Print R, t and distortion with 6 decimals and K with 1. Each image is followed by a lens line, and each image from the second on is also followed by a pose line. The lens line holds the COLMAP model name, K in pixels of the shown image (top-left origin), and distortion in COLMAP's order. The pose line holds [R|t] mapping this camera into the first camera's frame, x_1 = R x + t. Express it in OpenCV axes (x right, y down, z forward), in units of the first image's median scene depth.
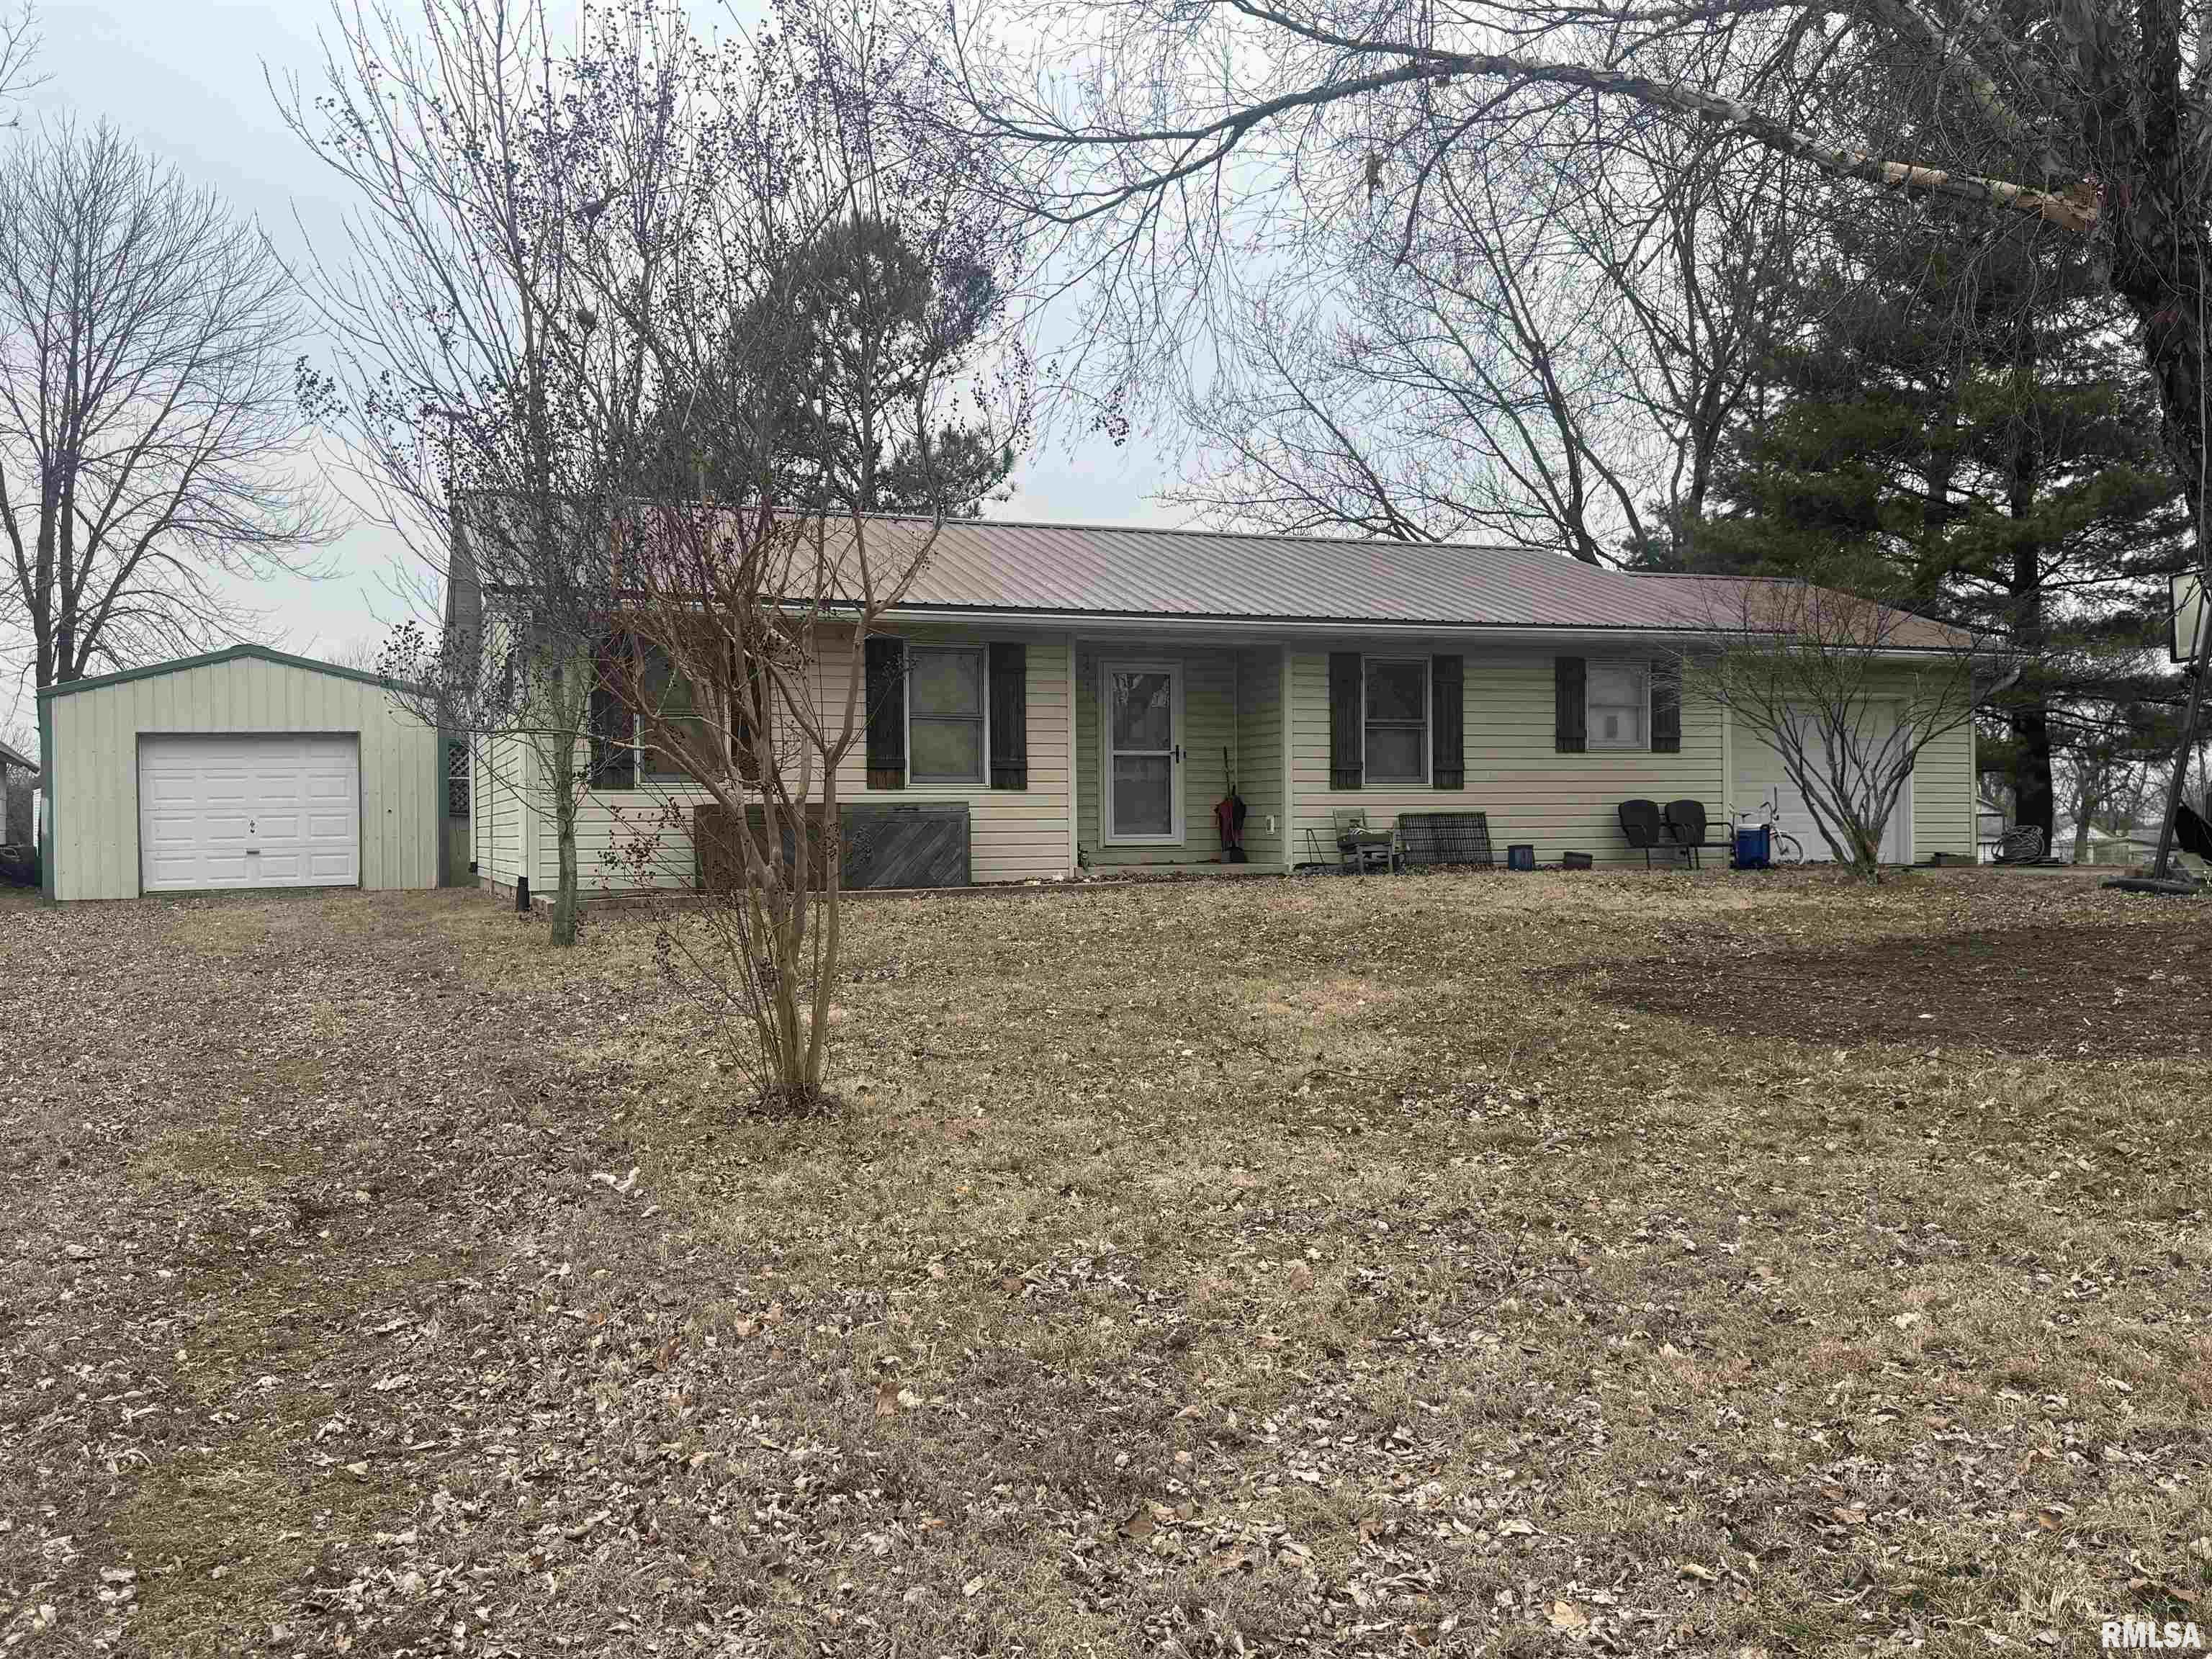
lens RADIAL K [[1931.1, 0, 1106.2], [0, 1931.1, 830.8], [0, 0, 1]] dist [0.099333, -0.007501]
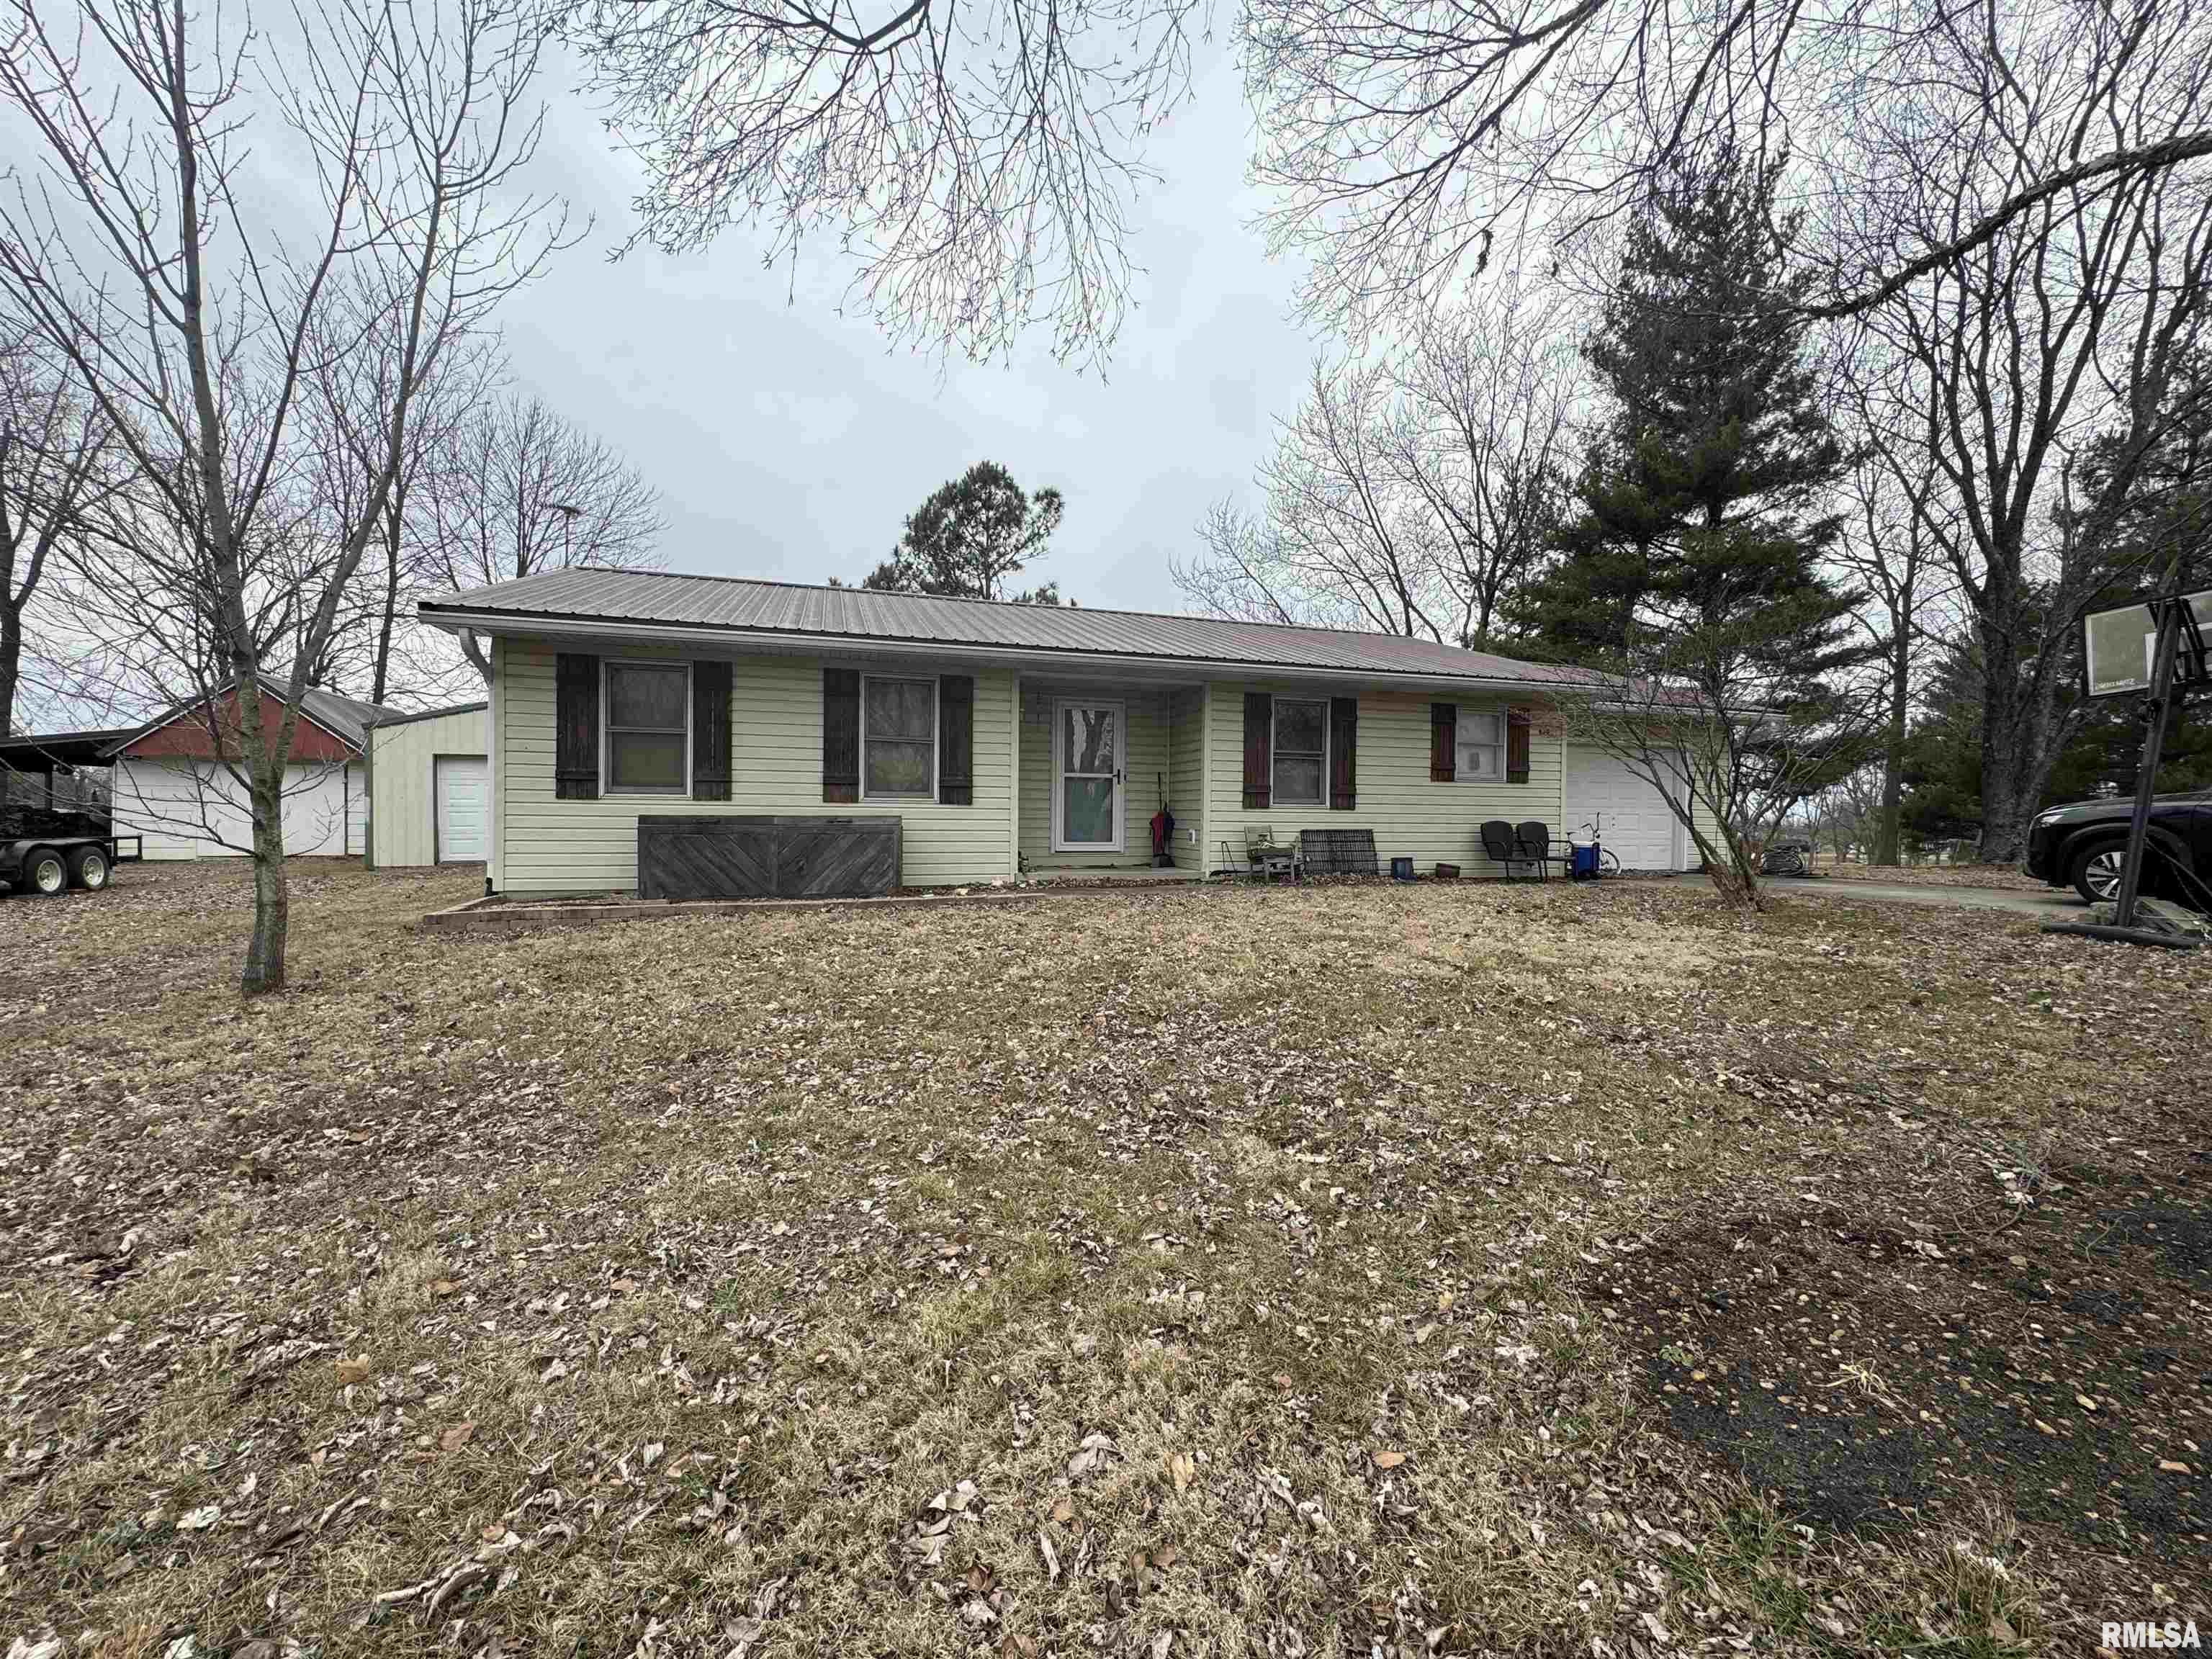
lens RADIAL K [[877.0, 0, 1115.7], [0, 877.0, 819.9], [0, 0, 1]] dist [-0.002493, 0.000442]
pose [[0.998269, 0.018645, -0.055788, 0.066638], [-0.018461, 0.999822, 0.003811, -0.014670], [0.055850, -0.002775, 0.998435, 0.448417]]
